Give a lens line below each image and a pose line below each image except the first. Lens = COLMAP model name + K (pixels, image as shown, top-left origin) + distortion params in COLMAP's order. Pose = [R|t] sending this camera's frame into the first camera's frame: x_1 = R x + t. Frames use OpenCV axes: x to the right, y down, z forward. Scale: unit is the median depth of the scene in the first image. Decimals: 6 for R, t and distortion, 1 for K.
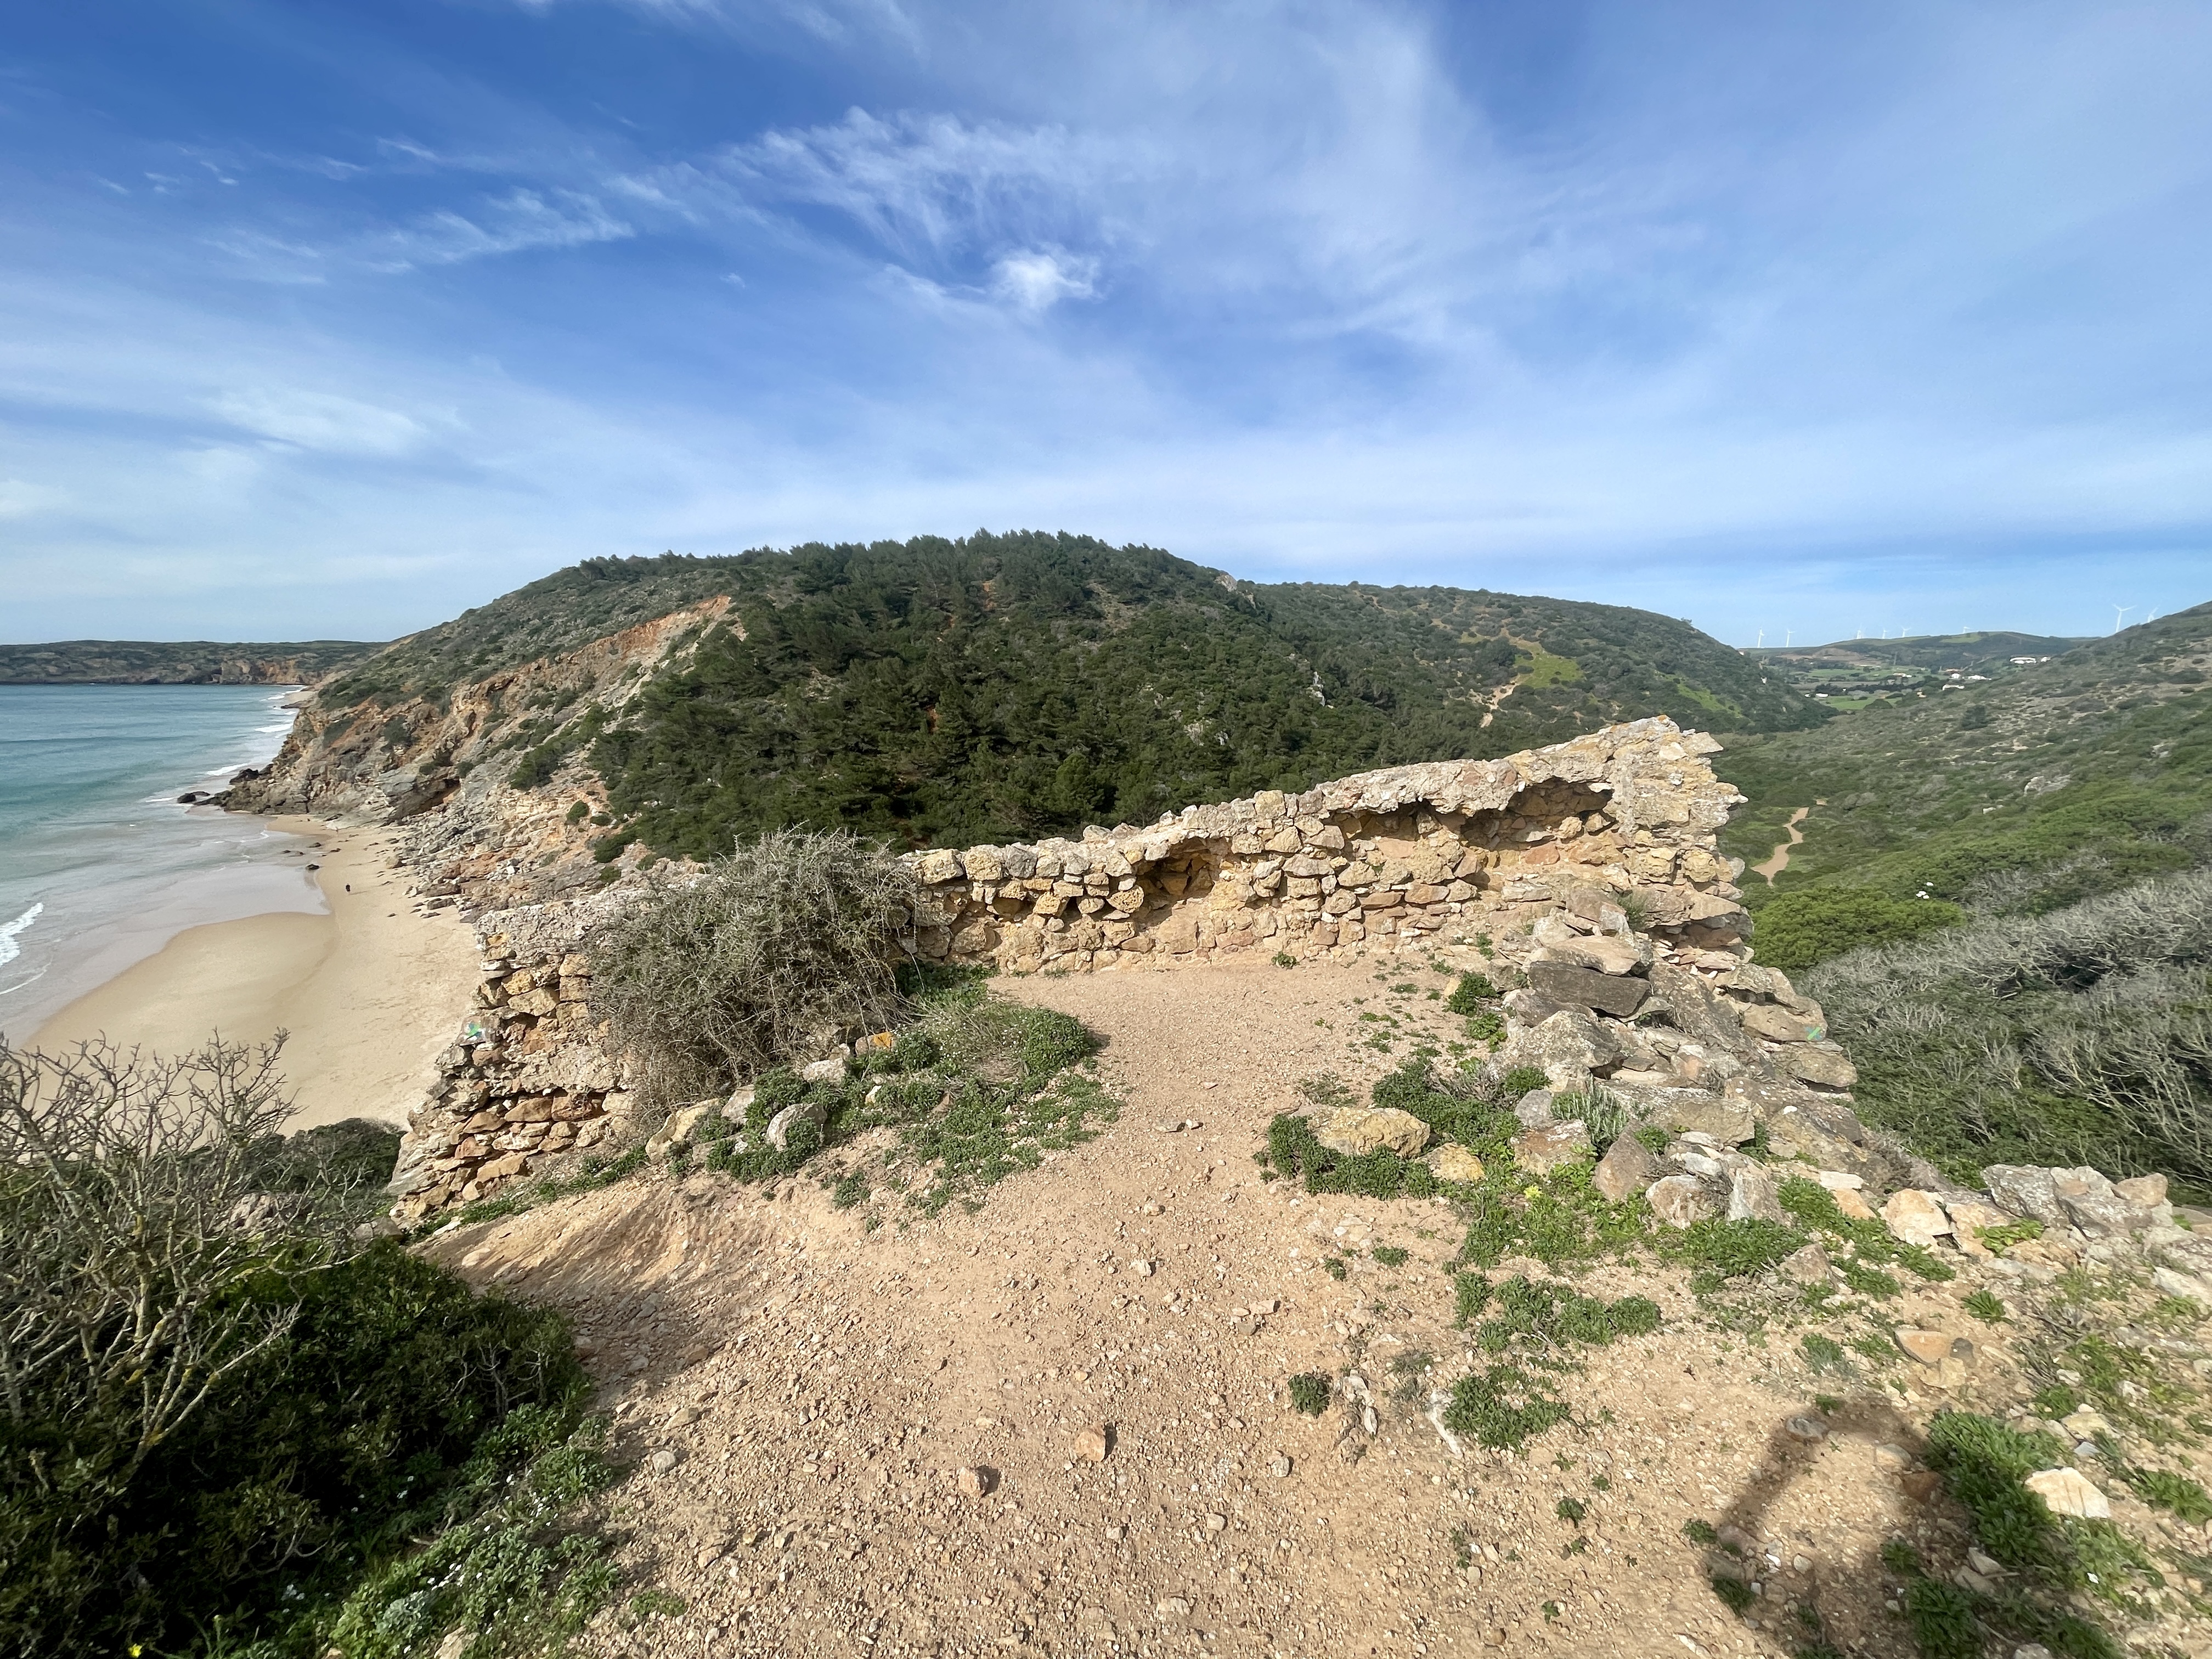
lens RADIAL K [[889.7, 0, 1106.6], [0, 889.7, 820.3], [0, 0, 1]] dist [-0.009839, 0.000945]
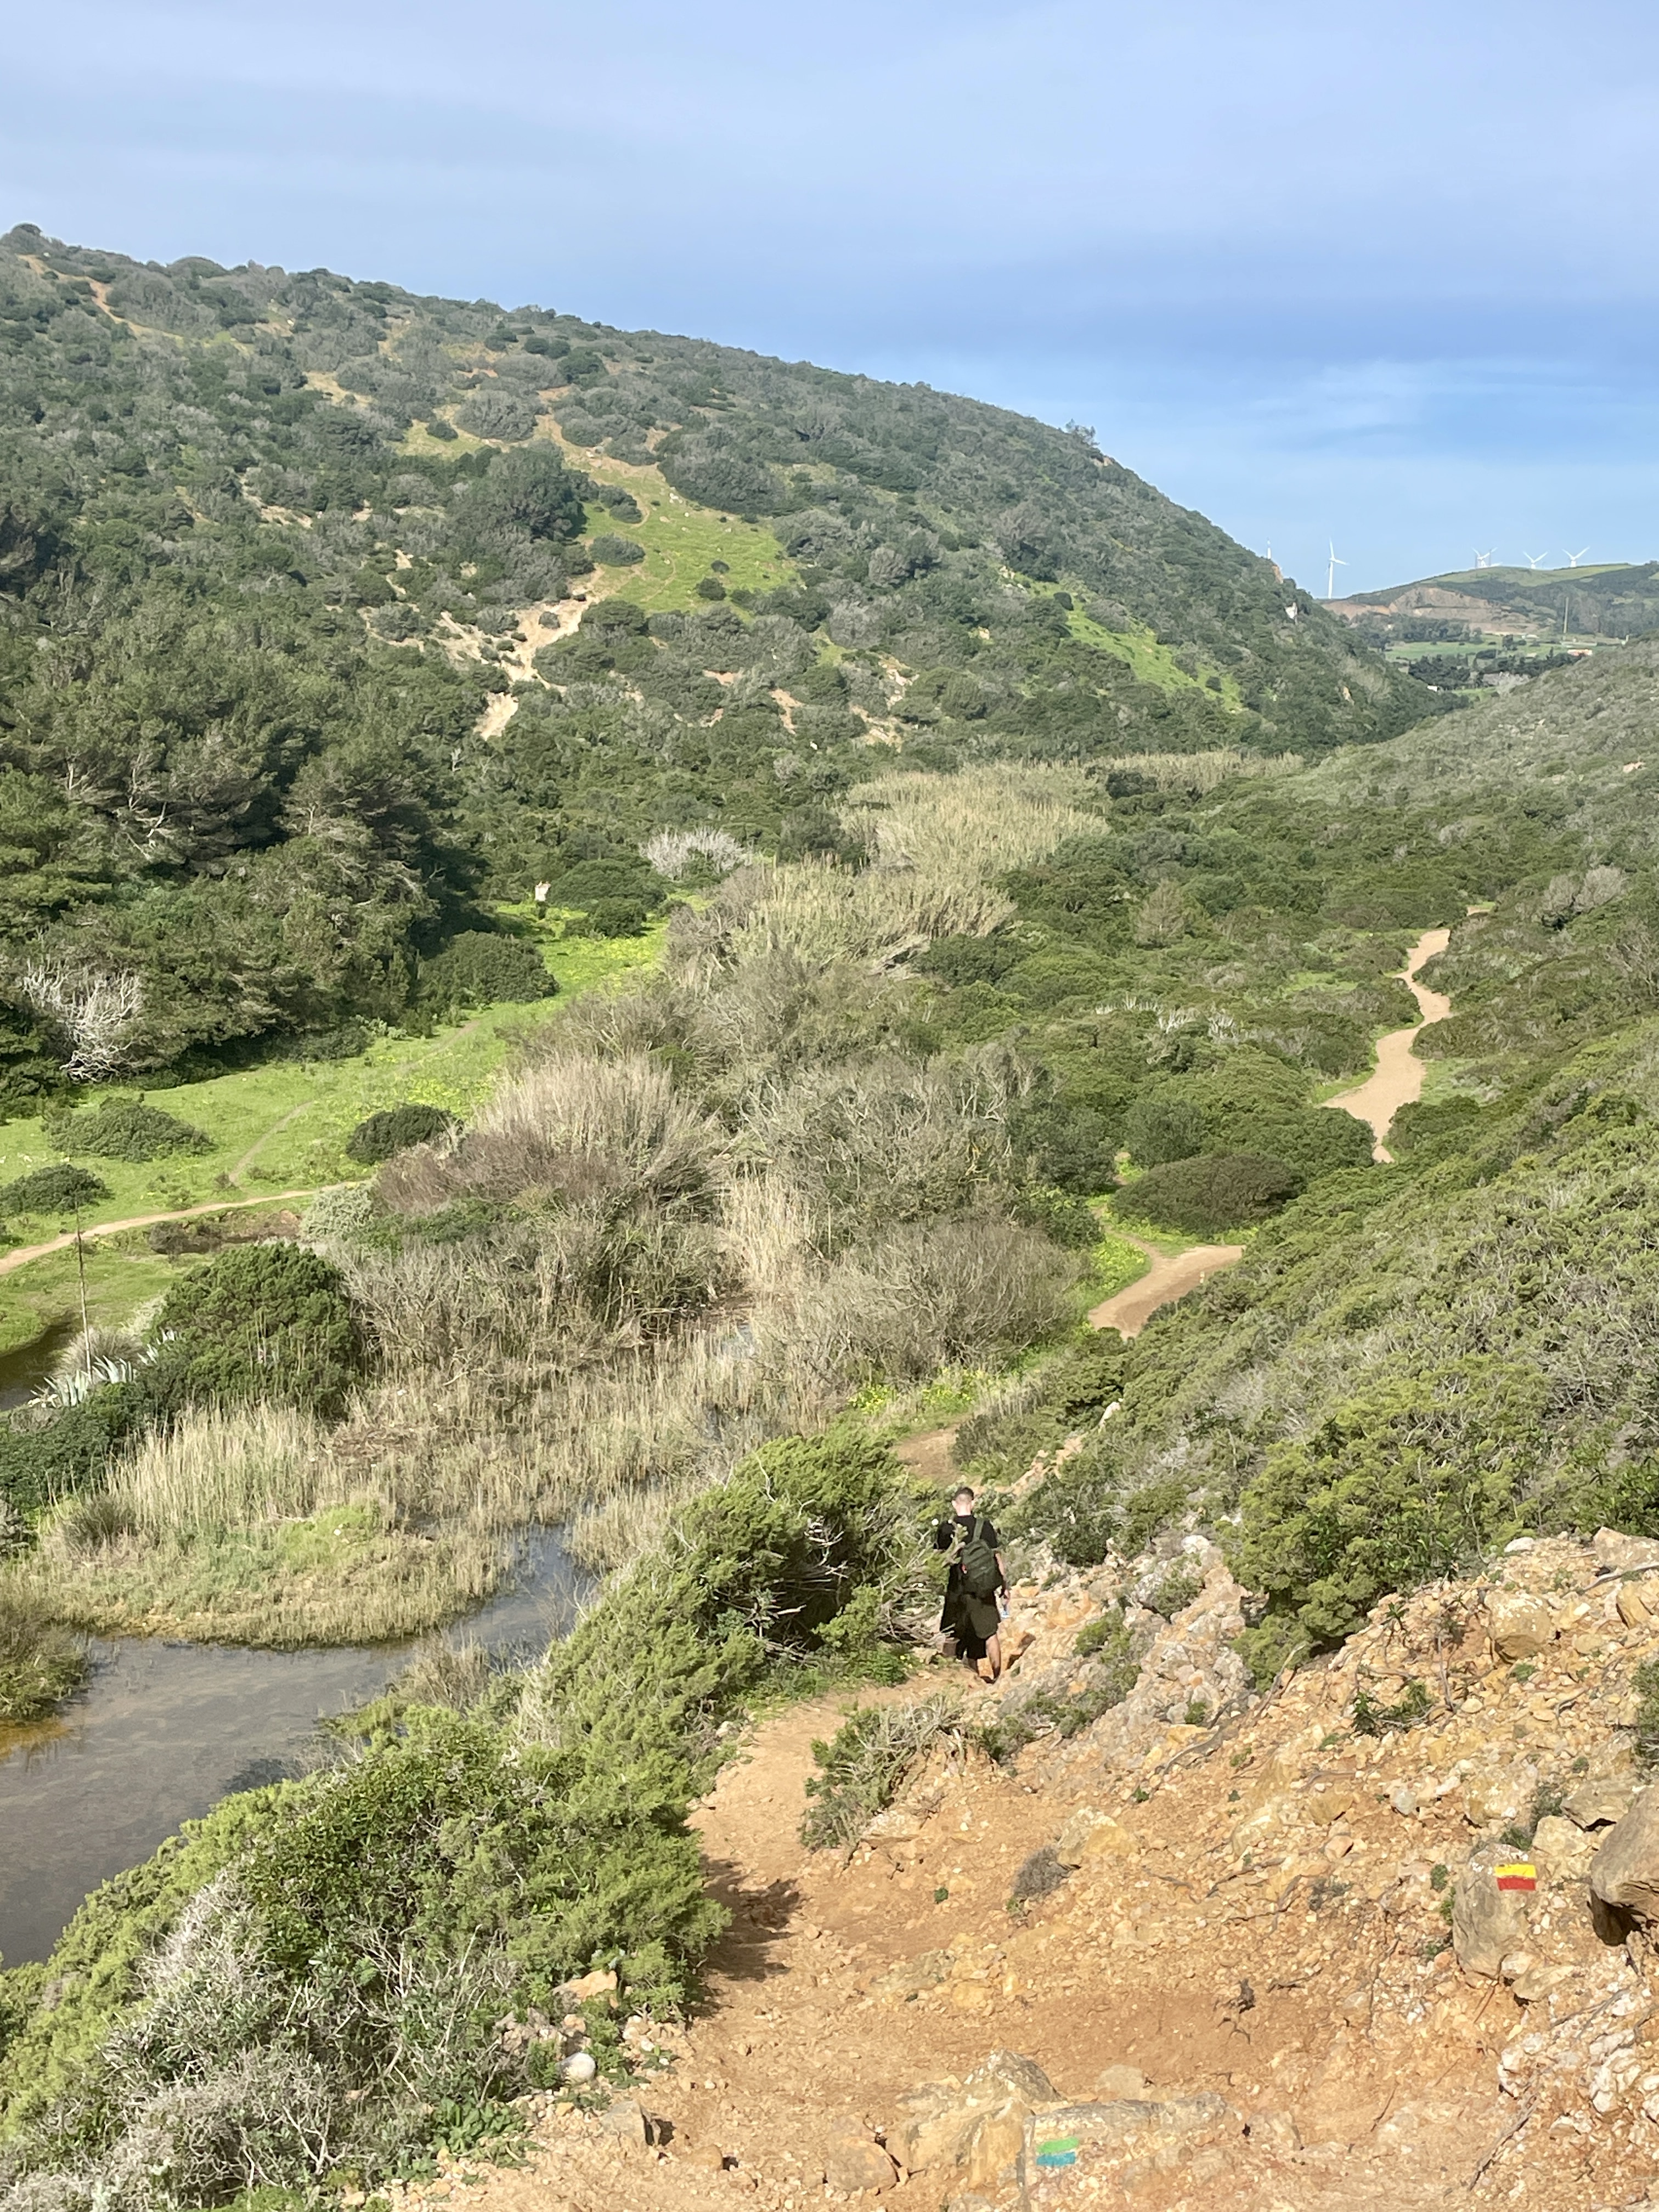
lens RADIAL K [[2968.9, 0, 829.9], [0, 2968.9, 1106.7], [0, 0, 1]] dist [-0.051464, 0.000000]
pose [[0.885771, -0.059377, 0.460309, 0.072412], [0.066473, 0.997788, 0.000795, 0.016132], [-0.459338, 0.029894, 0.887758, 0.105684]]
